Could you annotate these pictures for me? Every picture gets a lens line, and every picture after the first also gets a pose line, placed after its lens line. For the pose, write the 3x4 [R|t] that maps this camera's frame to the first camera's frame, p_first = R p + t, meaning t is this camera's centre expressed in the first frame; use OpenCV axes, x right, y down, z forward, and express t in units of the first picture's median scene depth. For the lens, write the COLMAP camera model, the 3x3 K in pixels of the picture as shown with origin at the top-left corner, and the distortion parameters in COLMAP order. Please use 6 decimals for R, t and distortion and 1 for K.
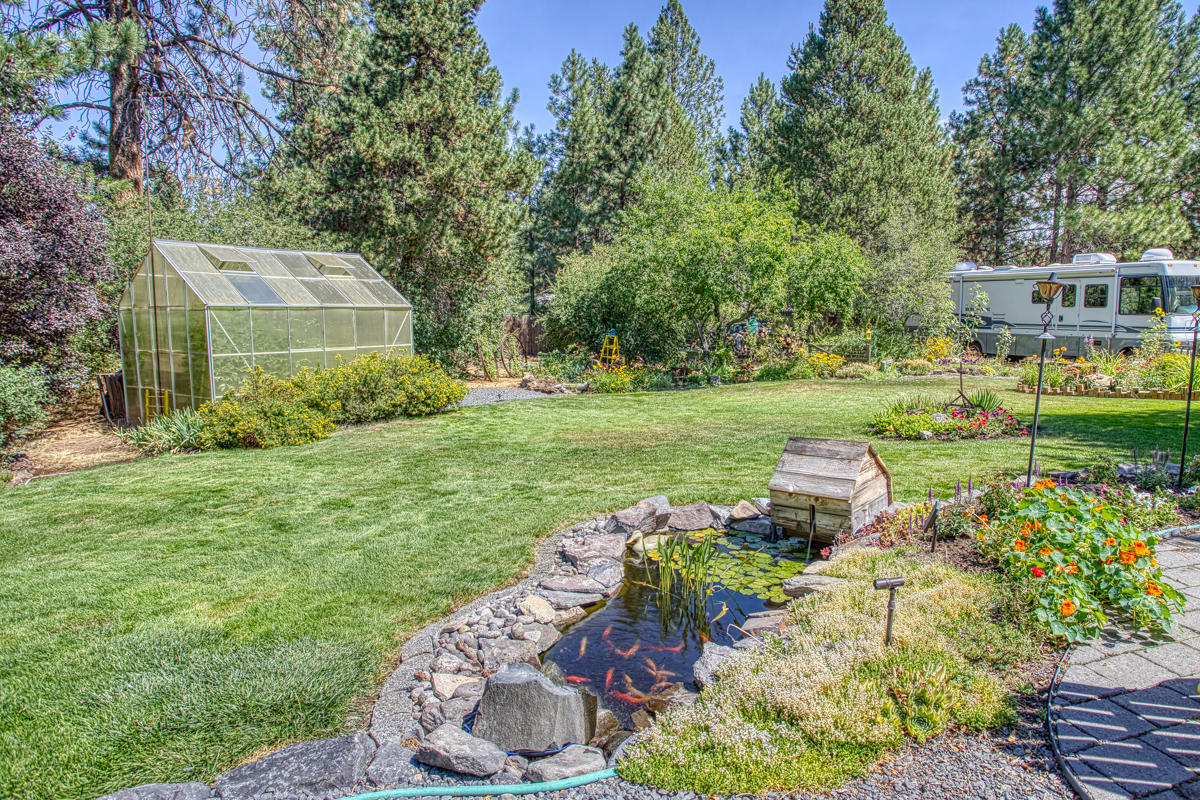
lens RADIAL K [[718.1, 0, 657.1], [0, 718.1, 401.9], [0, 0, 1]] dist [-0.001480, 0.001484]
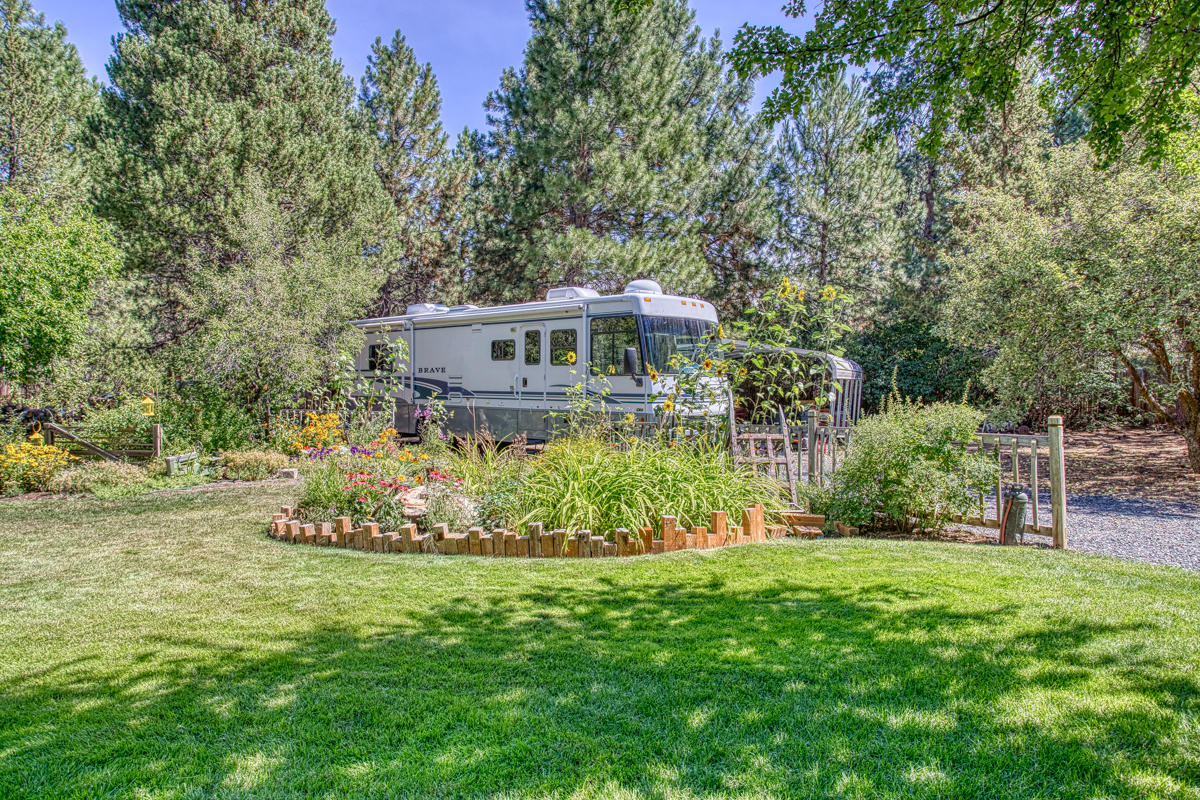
lens RADIAL K [[731.8, 0, 600.0], [0, 731.8, 400.0], [0, 0, 1]] dist [-0.002973, -0.000603]
pose [[0.930429, 0.002268, 0.366464, 0.347536], [0.038964, 0.993700, -0.105078, -0.025655], [-0.364394, 0.112046, 0.924480, 0.331876]]
